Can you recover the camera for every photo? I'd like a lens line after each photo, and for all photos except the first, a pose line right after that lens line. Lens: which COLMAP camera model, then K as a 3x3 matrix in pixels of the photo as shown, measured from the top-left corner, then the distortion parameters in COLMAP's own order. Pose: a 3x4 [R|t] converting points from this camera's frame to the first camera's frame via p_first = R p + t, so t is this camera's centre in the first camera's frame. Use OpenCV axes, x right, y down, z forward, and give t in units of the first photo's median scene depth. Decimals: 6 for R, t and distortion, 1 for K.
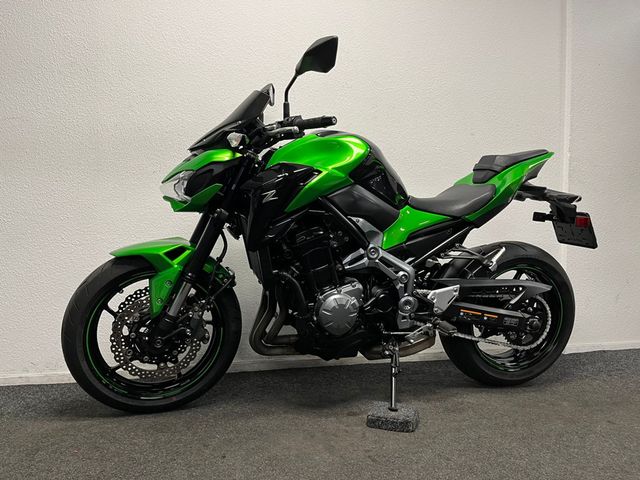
lens RADIAL K [[477.4, 0, 323.7], [0, 477.4, 238.4], [0, 0, 1]] dist [-0.000693, -0.022218]
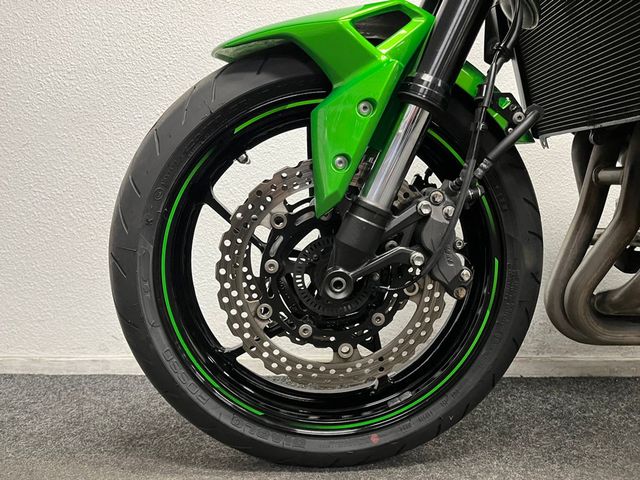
lens RADIAL K [[477.4, 0, 321.4], [0, 477.4, 242.4], [0, 0, 1]] dist [-0.000693, -0.022218]
pose [[0.951762, -0.013563, -0.306537, -0.240880], [0.015914, 0.999860, 0.005171, 0.178475], [0.306424, -0.009800, 0.951845, 0.636662]]
